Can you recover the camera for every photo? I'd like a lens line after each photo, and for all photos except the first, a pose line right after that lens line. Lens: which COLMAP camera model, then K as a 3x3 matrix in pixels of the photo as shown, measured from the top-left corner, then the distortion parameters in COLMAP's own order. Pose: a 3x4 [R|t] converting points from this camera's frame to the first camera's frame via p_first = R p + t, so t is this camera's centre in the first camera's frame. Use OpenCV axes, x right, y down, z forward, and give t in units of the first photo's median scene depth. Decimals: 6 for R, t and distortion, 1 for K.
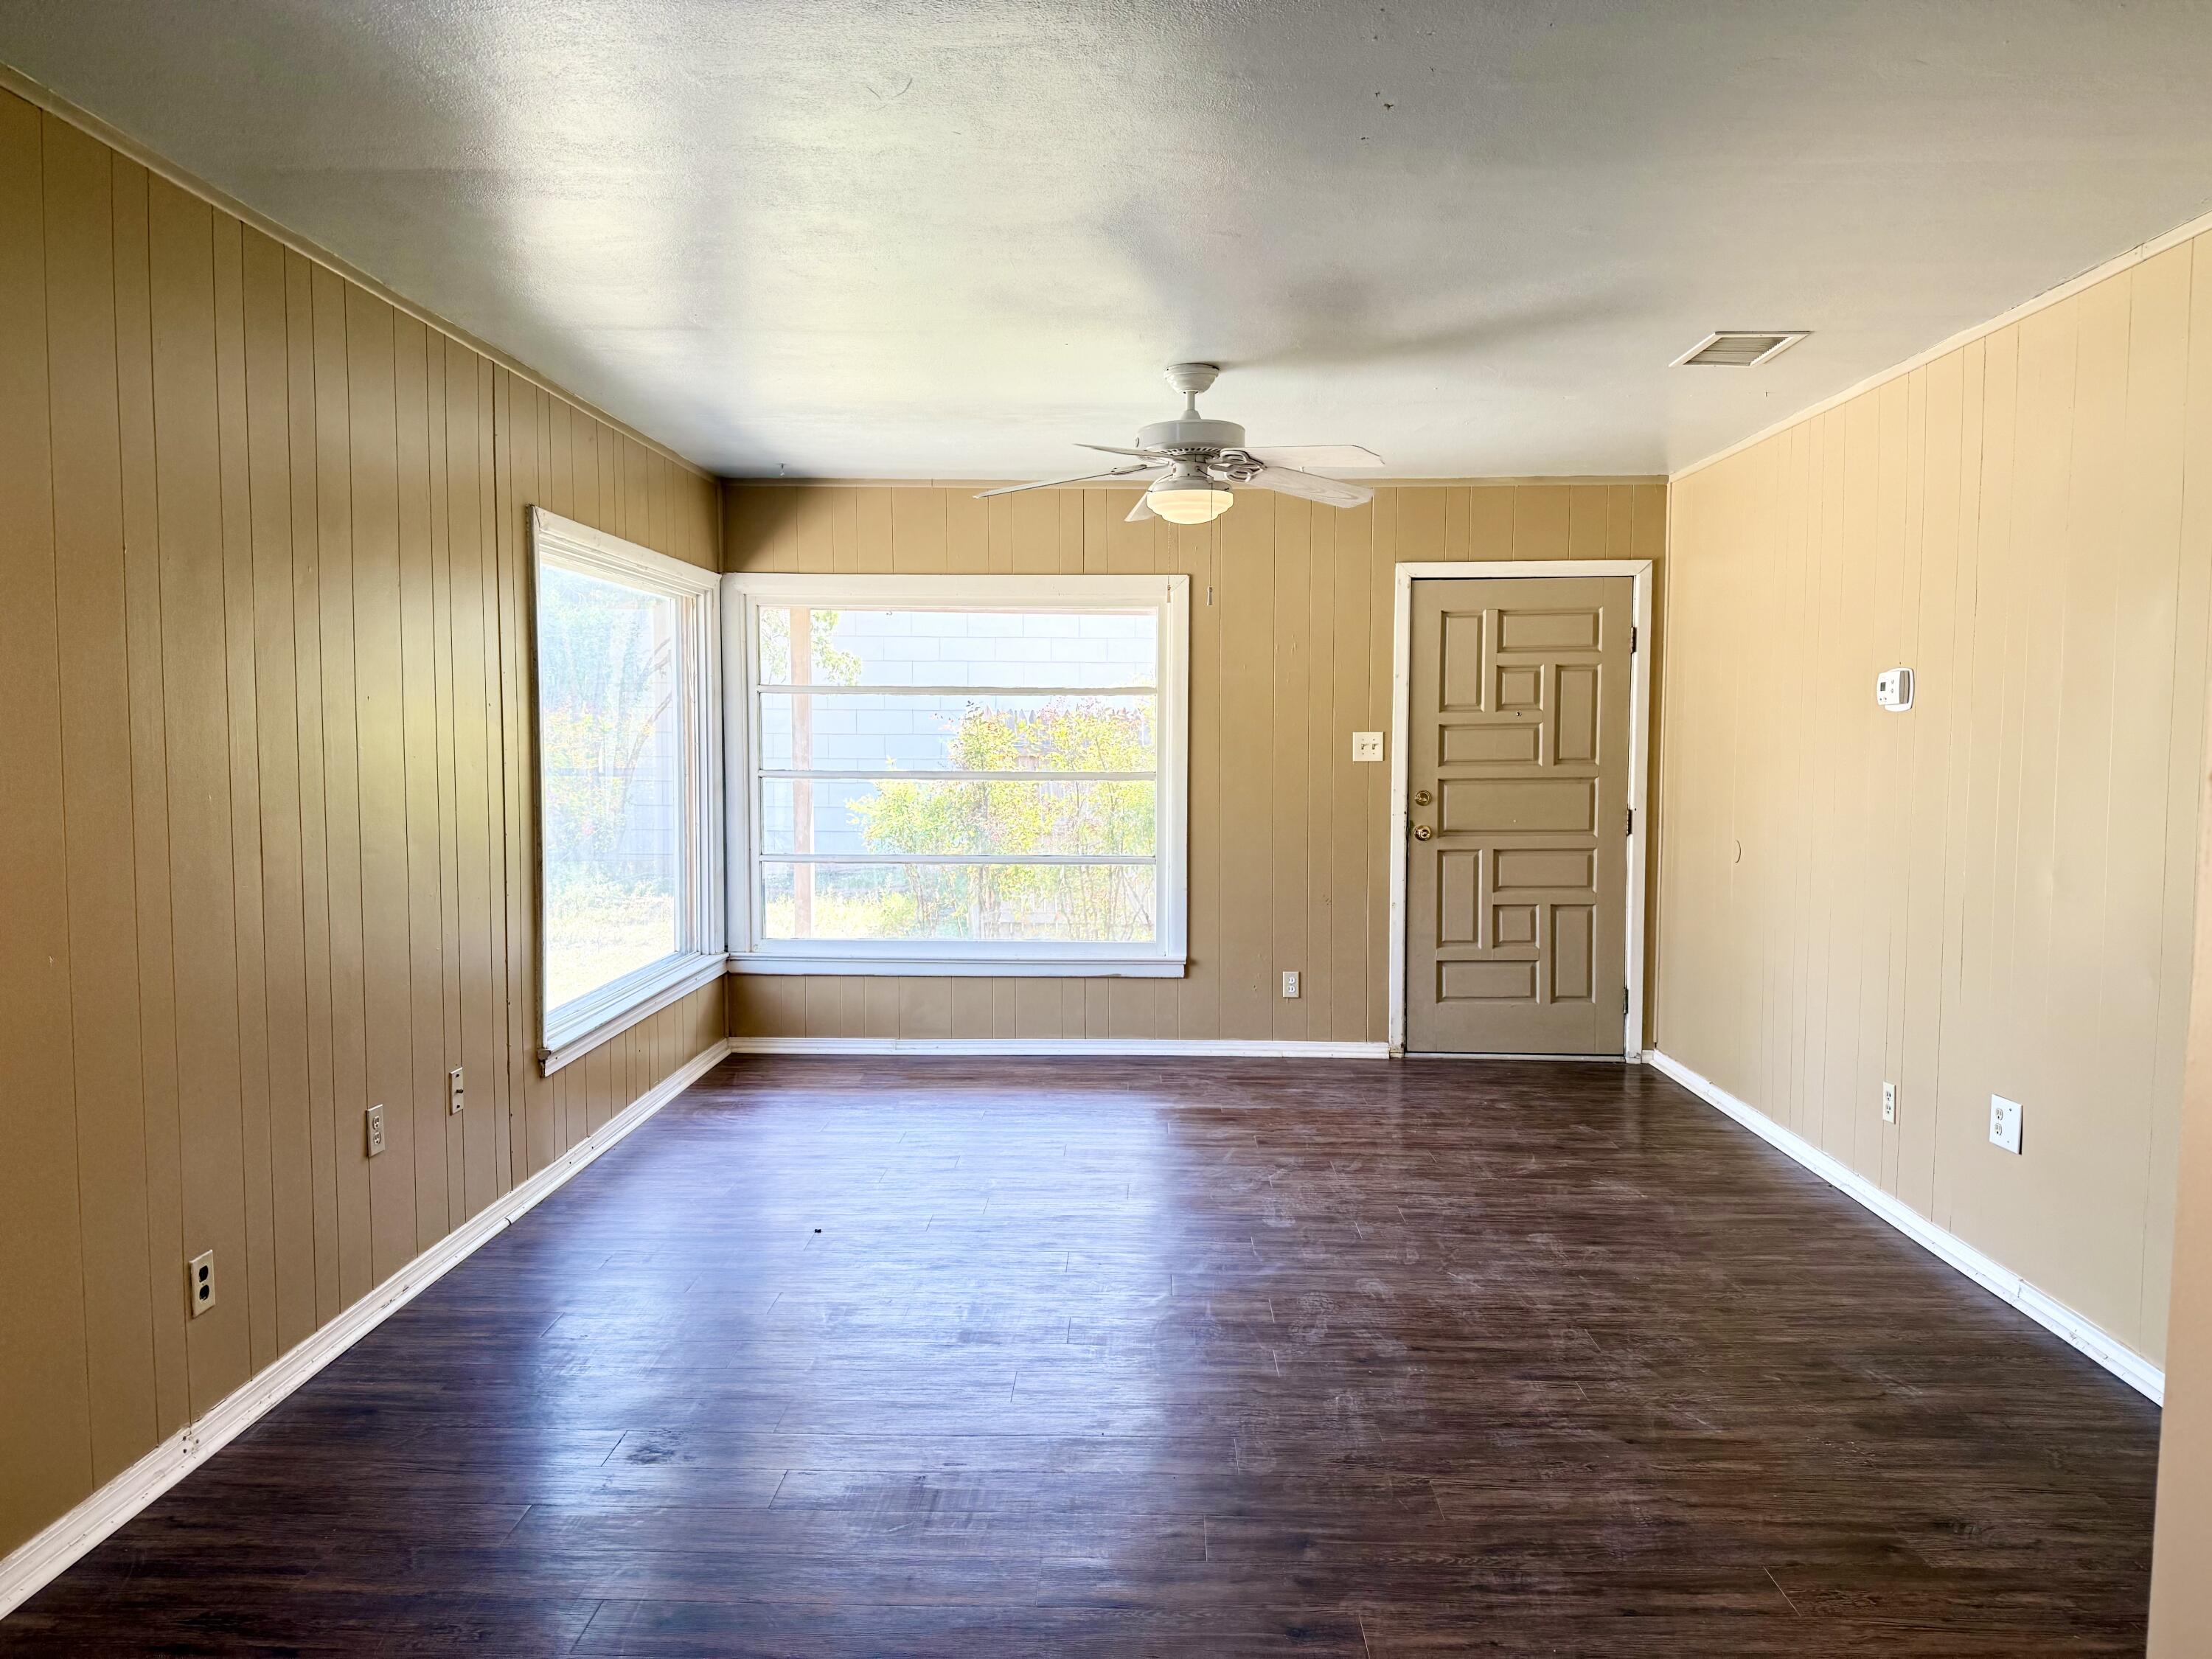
lens RADIAL K [[1560.3, 0, 1105.5], [0, 1560.3, 829.2], [0, 0, 1]] dist [0.000121, -0.000587]
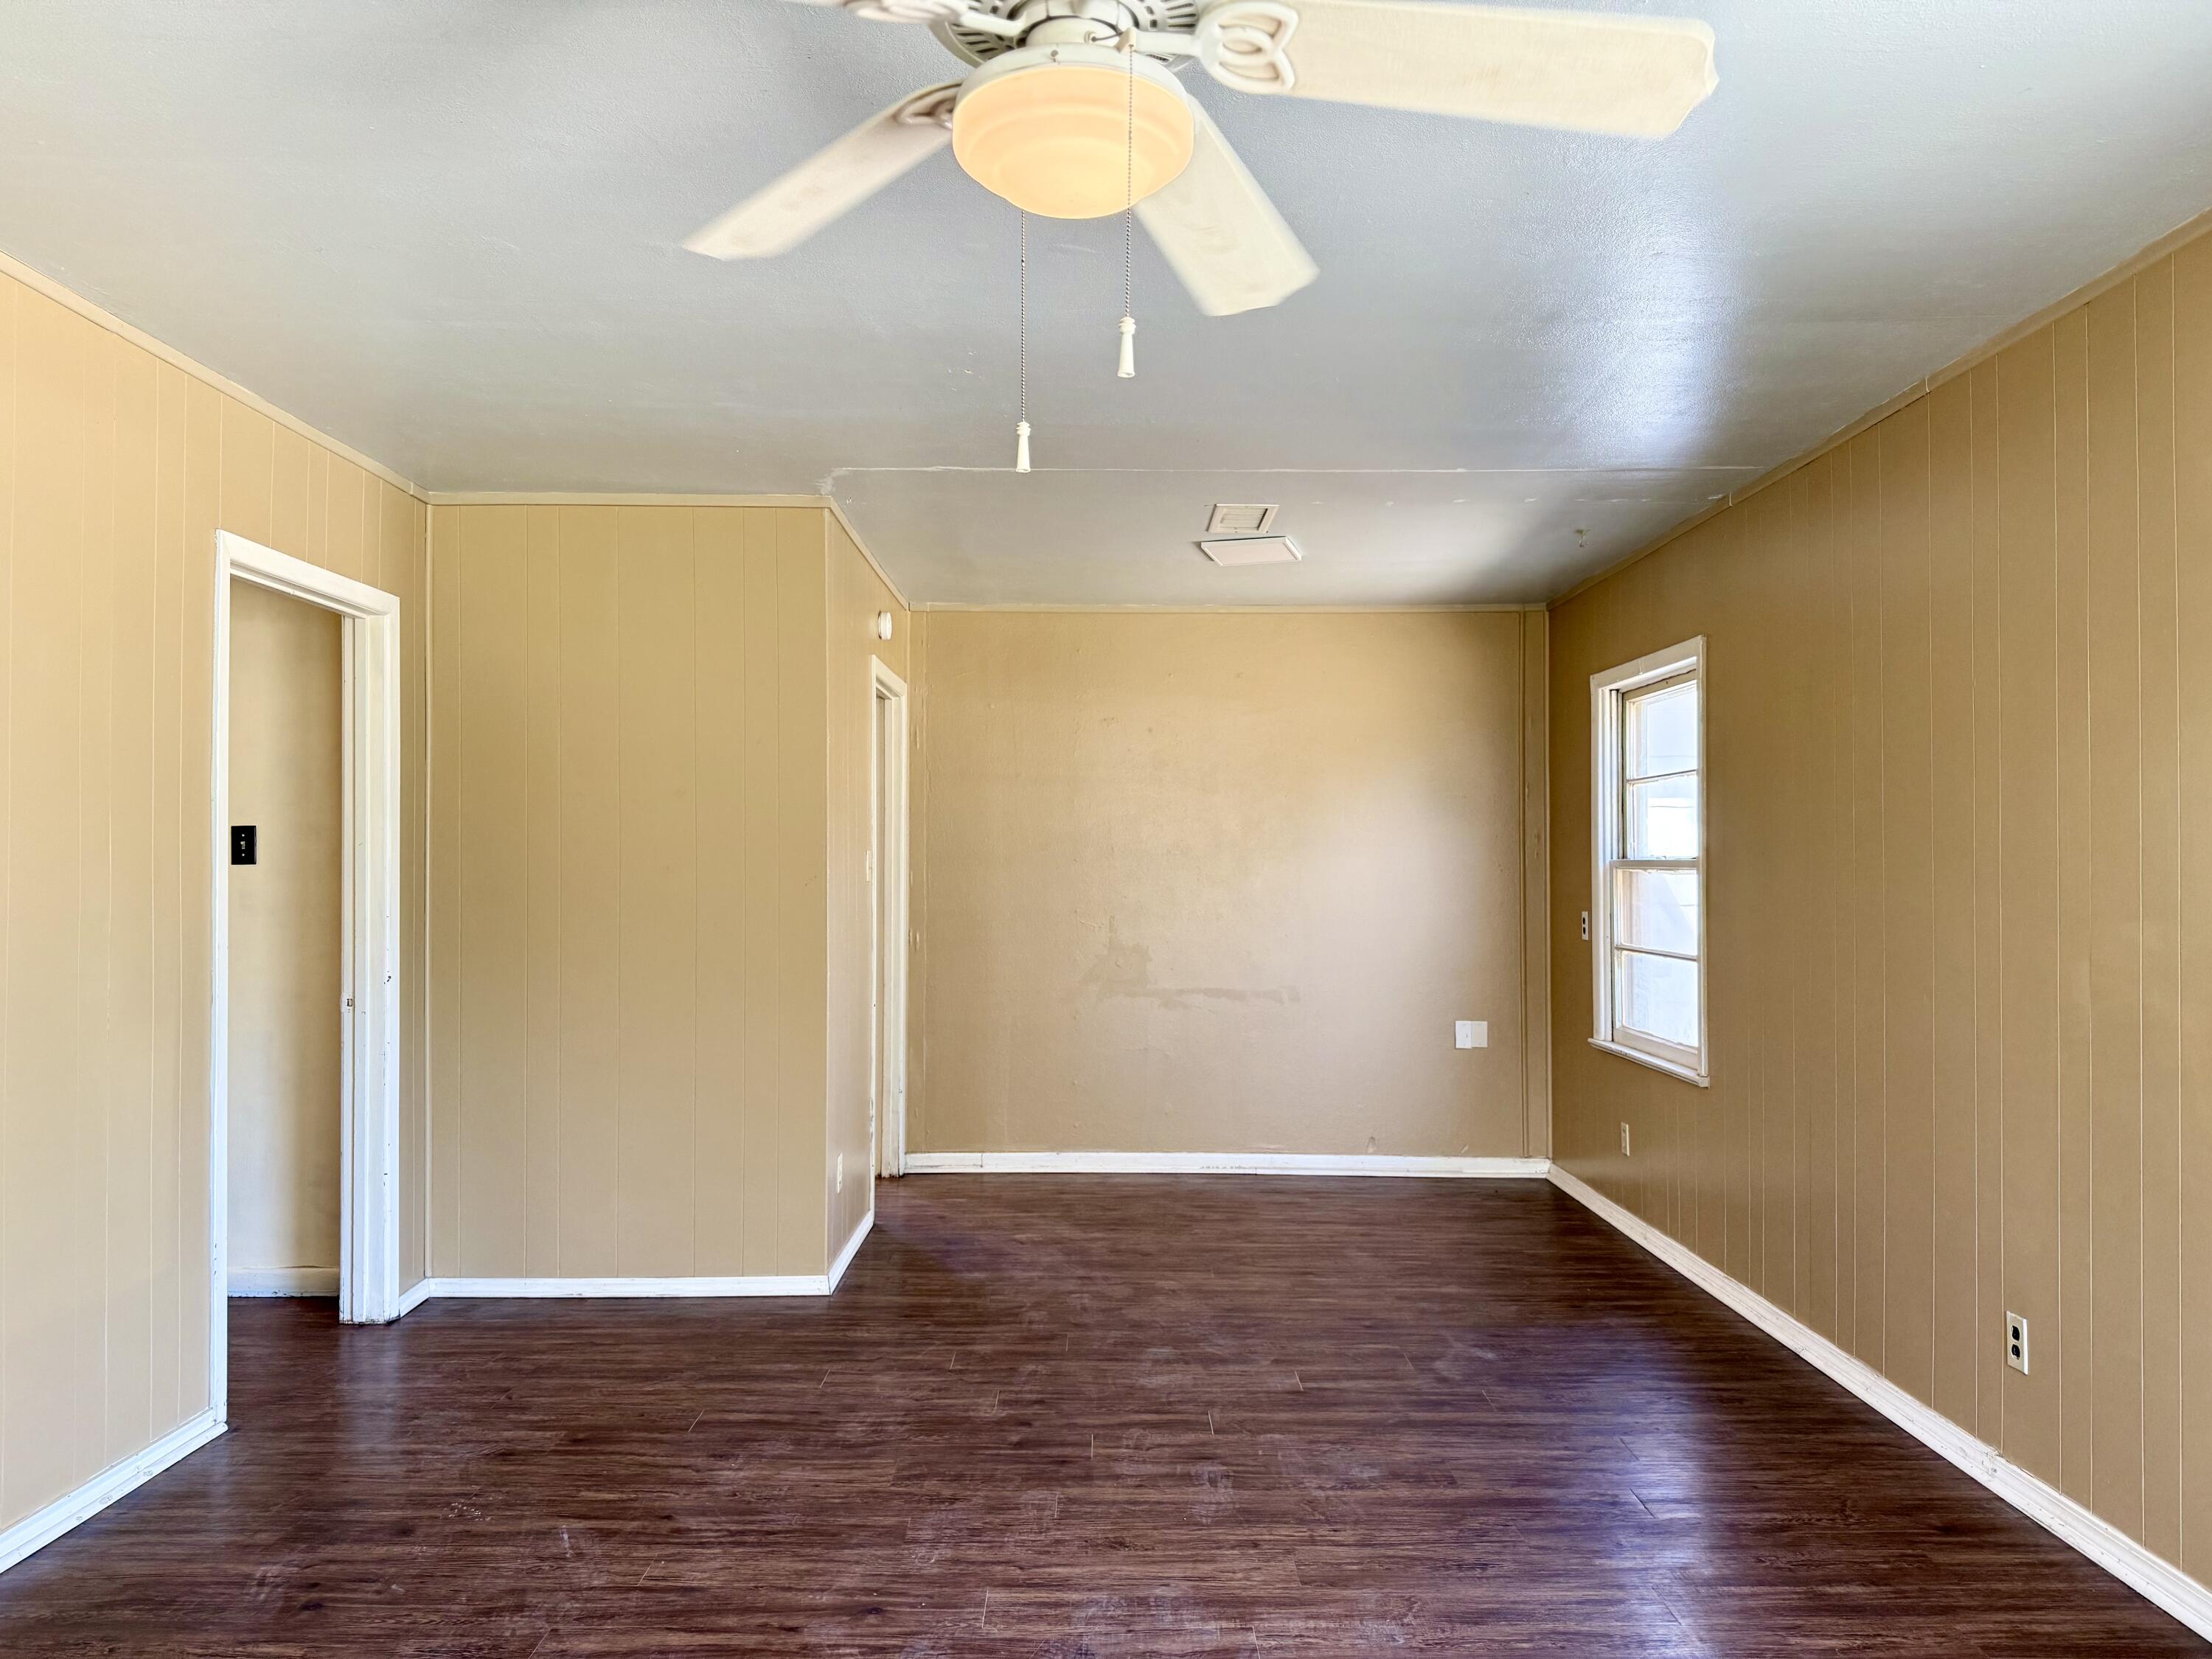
lens RADIAL K [[1560.3, 0, 1107.1], [0, 1560.3, 836.6], [0, 0, 1]] dist [0.000121, -0.000587]
pose [[-0.999543, -0.007084, -0.029401, 0.081497], [-0.008435, 0.998902, 0.046083, -0.099558], [0.029042, 0.046310, -0.998505, 1.980803]]
